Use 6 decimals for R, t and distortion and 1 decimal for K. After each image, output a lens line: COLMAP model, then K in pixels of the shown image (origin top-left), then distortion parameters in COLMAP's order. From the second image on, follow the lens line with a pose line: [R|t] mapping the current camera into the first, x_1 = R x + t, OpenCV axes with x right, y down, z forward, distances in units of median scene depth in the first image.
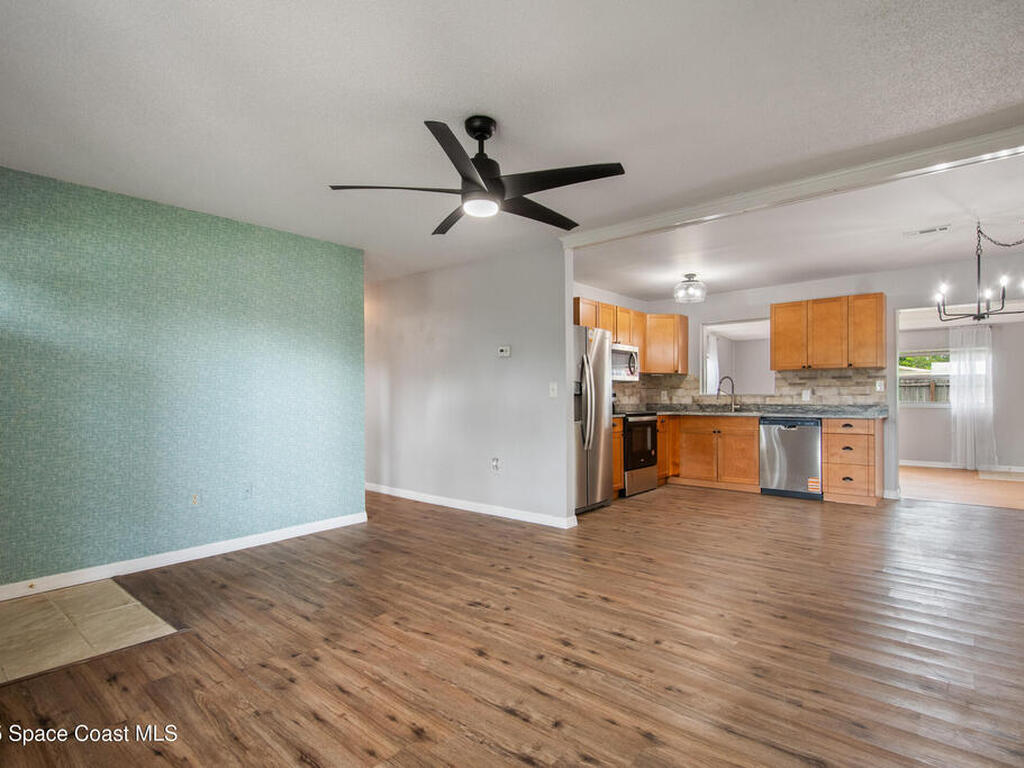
lens RADIAL K [[530.8, 0, 517.5], [0, 530.8, 394.4], [0, 0, 1]] dist [0.007047, -0.001000]
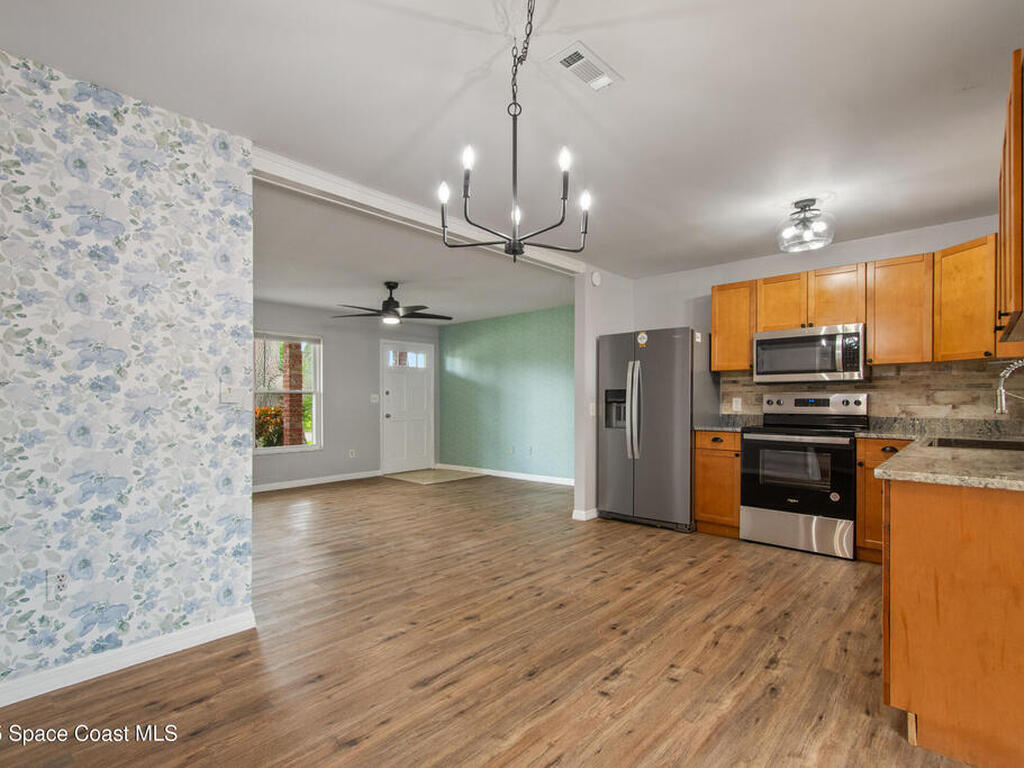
lens RADIAL K [[506.5, 0, 522.0], [0, 506.5, 400.7], [0, 0, 1]] dist [0.017864, -0.006600]
pose [[-0.023072, 0.004096, -0.999725, 0.913474], [0.003215, 0.999987, 0.004023, -0.005177], [0.999729, -0.003122, -0.023085, 0.701137]]
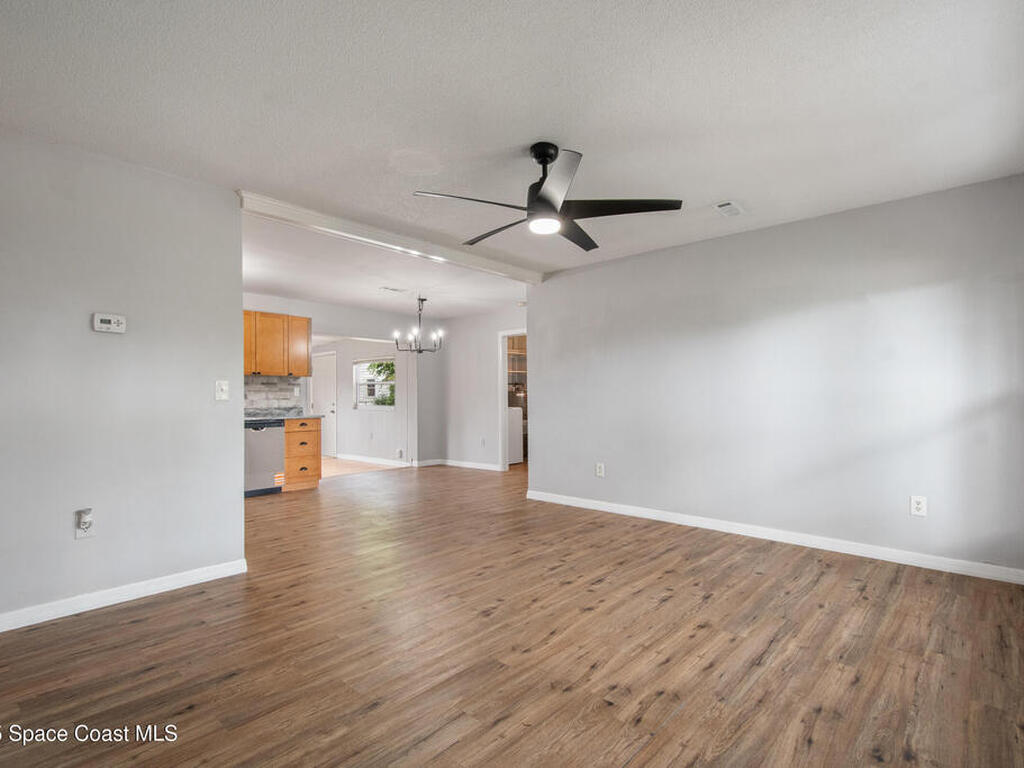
lens RADIAL K [[515.1, 0, 516.7], [0, 515.1, 395.5], [0, 0, 1]] dist [0.017109, -0.000670]
pose [[0.032908, 0.009336, 0.999415, -0.496386], [0.002827, 0.999952, -0.009434, 0.005068], [-0.999454, 0.003135, 0.032880, 0.446235]]
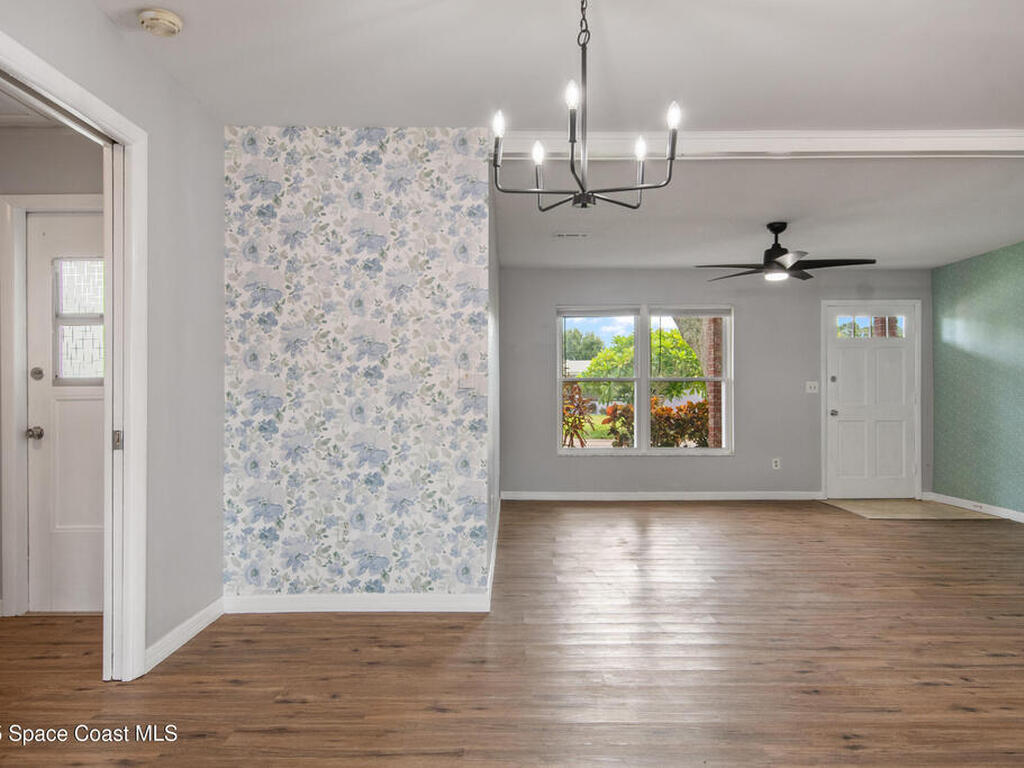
lens RADIAL K [[743.1, 0, 518.0], [0, 743.1, 394.0], [0, 0, 1]] dist [0.024570, -0.005265]
pose [[-0.758664, 0.003716, -0.651472, 0.880238], [0.004702, 0.999989, 0.000229, 0.002610], [0.651465, -0.002889, -0.758673, 0.964199]]
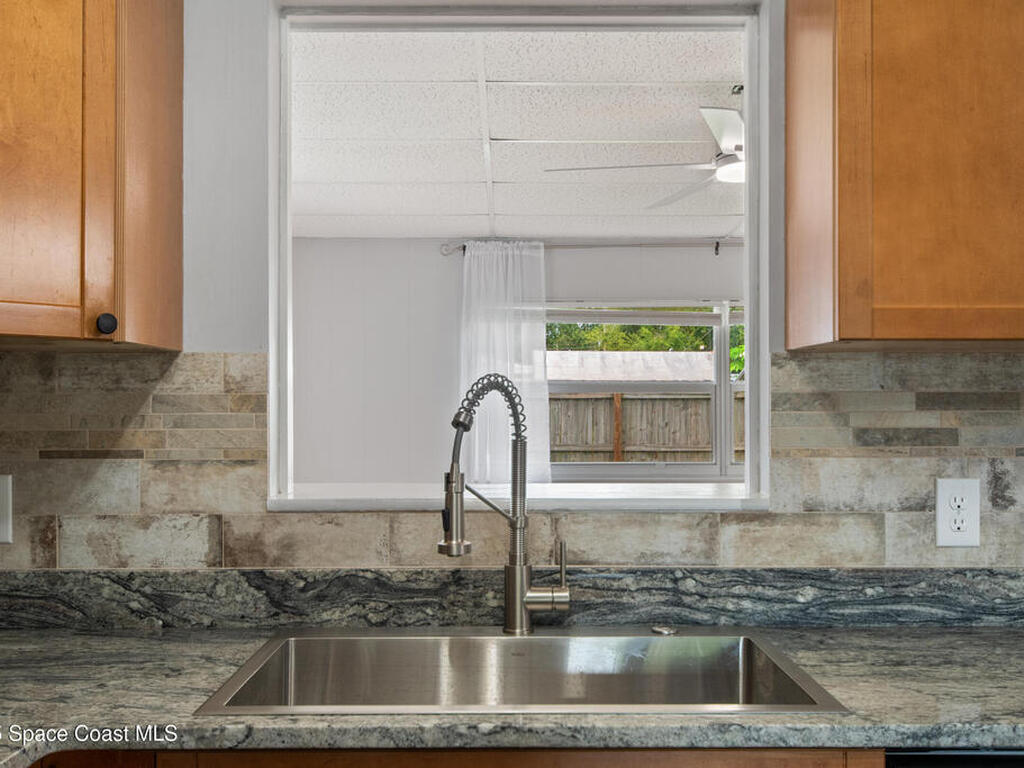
lens RADIAL K [[1111.2, 0, 515.2], [0, 1111.2, 389.1], [0, 0, 1]] dist [0.014246, -0.019046]
pose [[0.763888, 0.011741, 0.645242, 0.248466], [-0.003469, 0.999895, -0.014088, -0.030665], [-0.645340, 0.008523, 0.763848, 0.892238]]
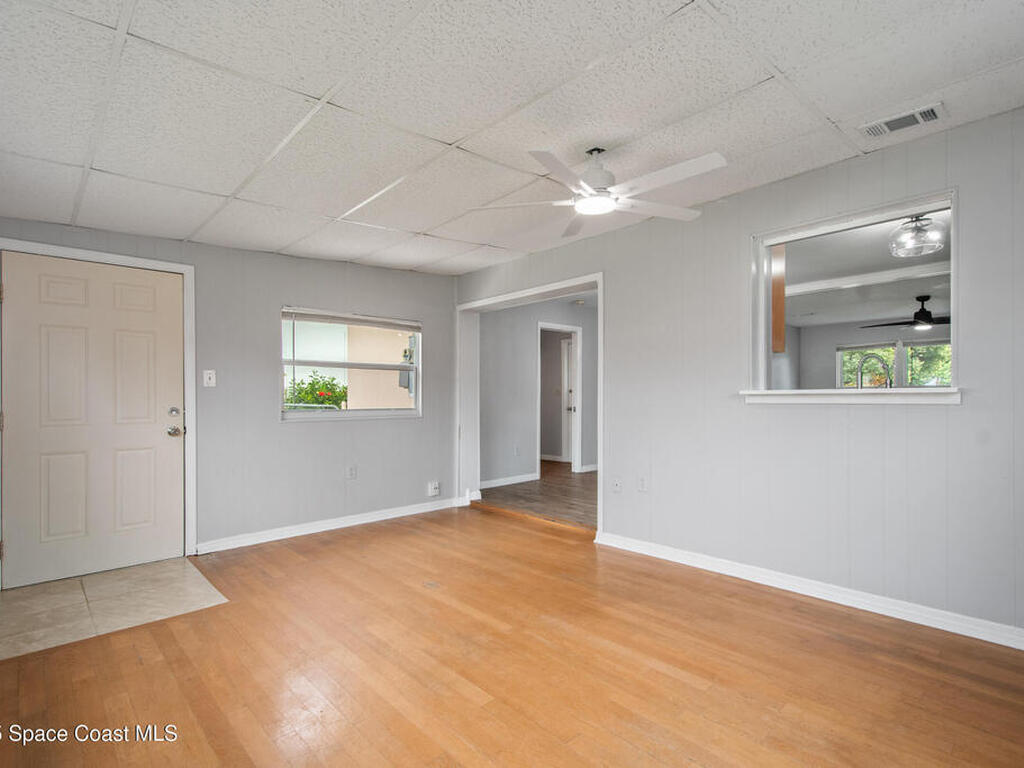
lens RADIAL K [[515.1, 0, 516.7], [0, 515.1, 395.5], [0, 0, 1]] dist [0.017109, -0.000670]
pose [[-0.993220, 0.008680, 0.115929, 0.753002], [0.007877, 0.999942, -0.007381, 0.004955], [-0.115987, -0.006418, -0.993230, 1.721457]]
